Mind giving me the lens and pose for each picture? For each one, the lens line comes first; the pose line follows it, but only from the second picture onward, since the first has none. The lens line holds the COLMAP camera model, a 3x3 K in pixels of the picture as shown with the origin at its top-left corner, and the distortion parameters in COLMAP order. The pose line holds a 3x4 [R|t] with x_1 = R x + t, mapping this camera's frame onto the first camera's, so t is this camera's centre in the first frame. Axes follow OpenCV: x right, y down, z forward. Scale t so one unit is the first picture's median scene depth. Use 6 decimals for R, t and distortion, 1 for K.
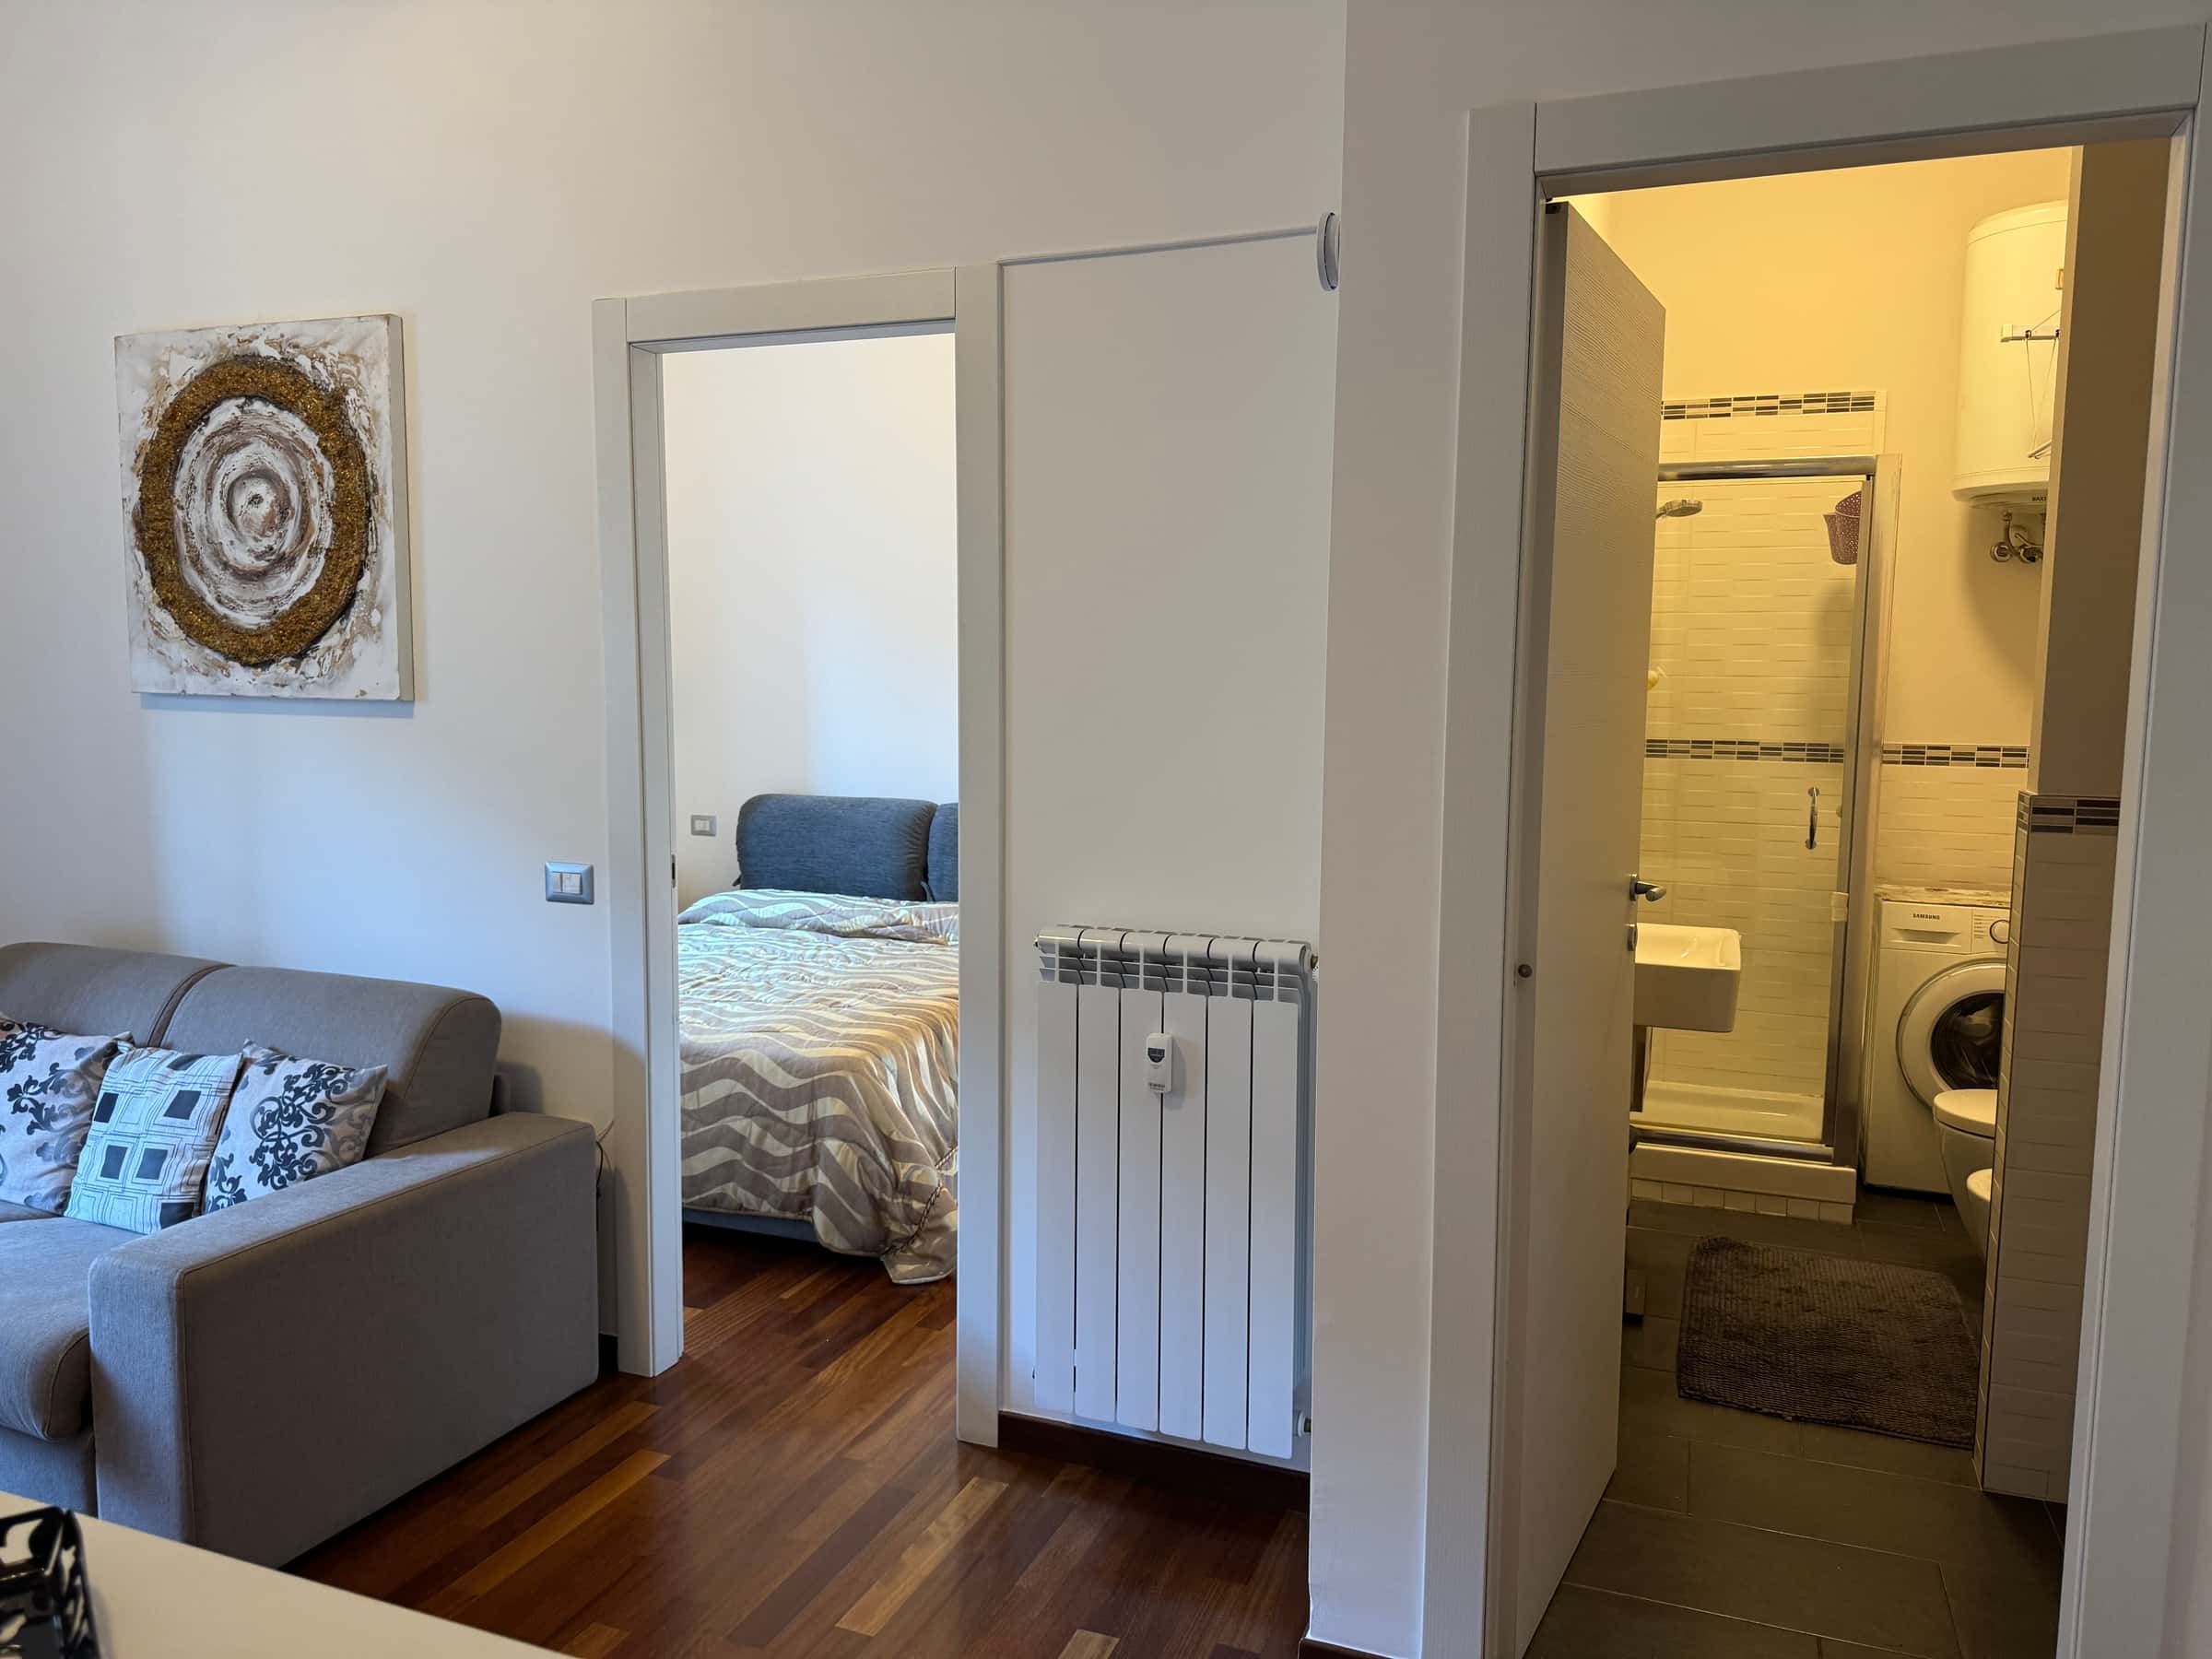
lens RADIAL K [[1546.7, 0, 1092.1], [0, 1546.7, 847.8], [0, 0, 1]] dist [0.059022, -0.090976]
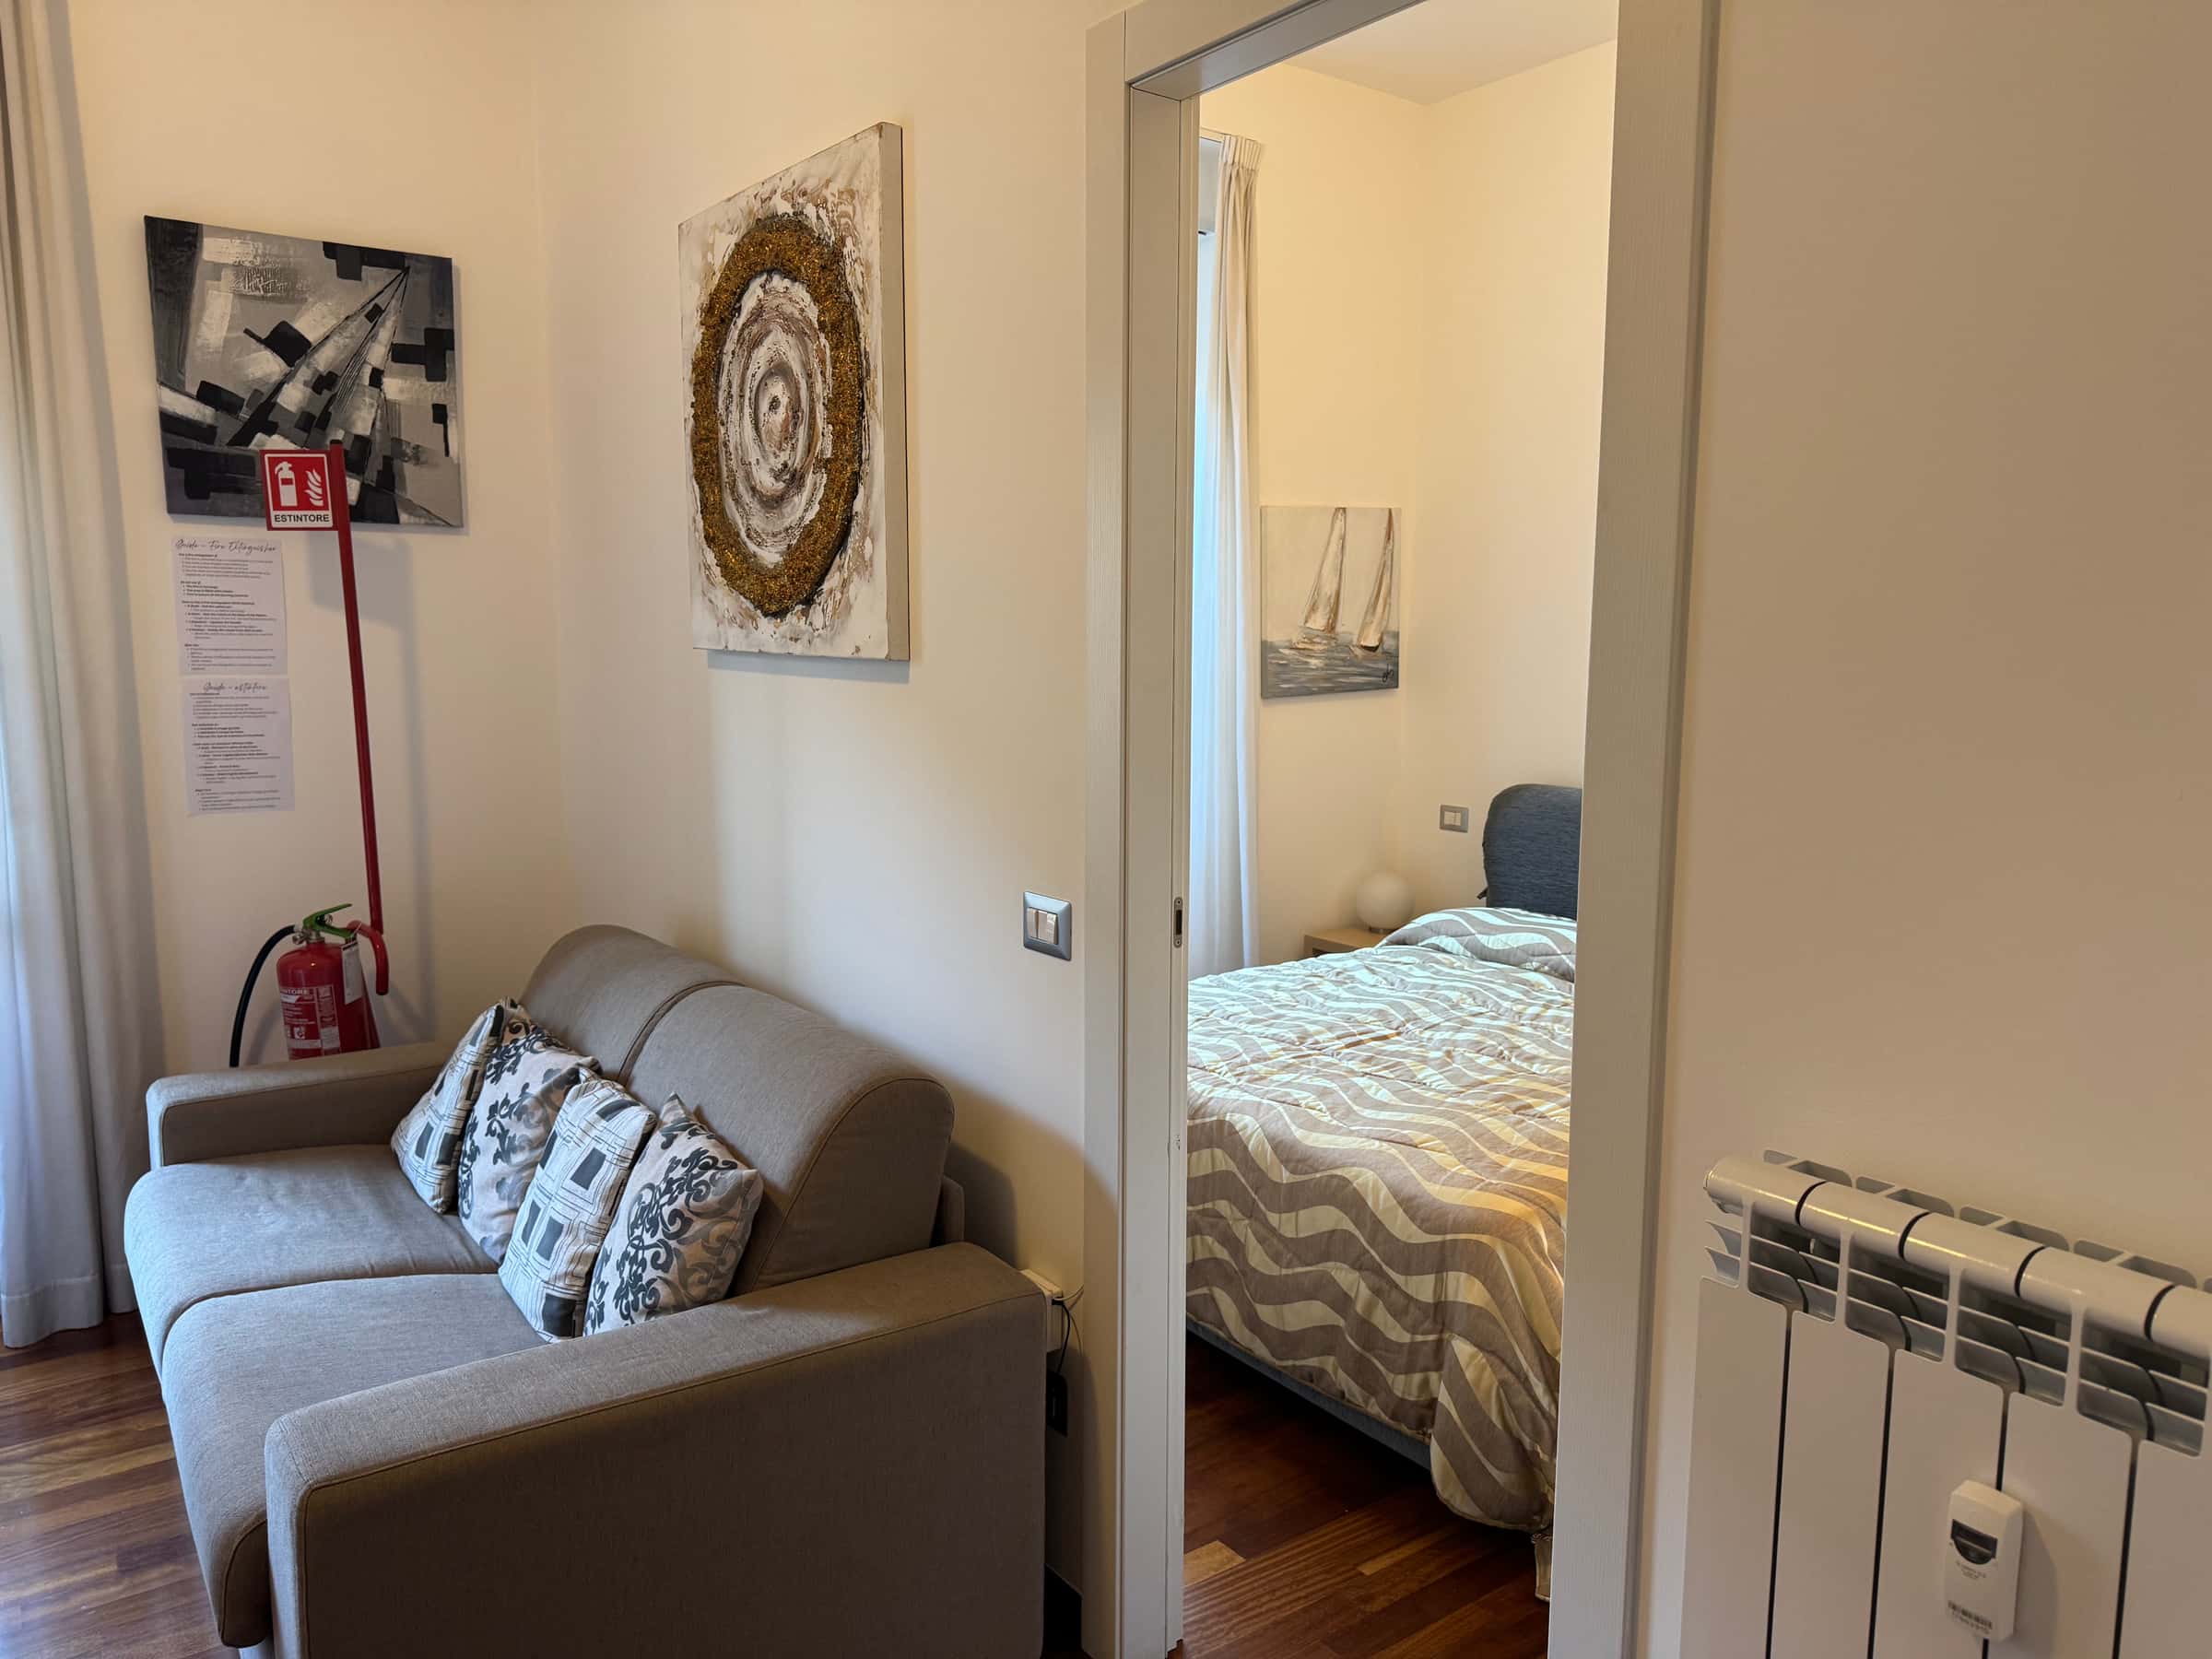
lens RADIAL K [[1546.7, 0, 1111.2], [0, 1546.7, 841.8], [0, 0, 1]] dist [0.059022, -0.090976]
pose [[0.848280, 0.064771, -0.525572, 0.049113], [-0.054890, 0.997900, 0.034388, -0.045722], [0.526695, -0.000322, 0.850054, 0.512315]]
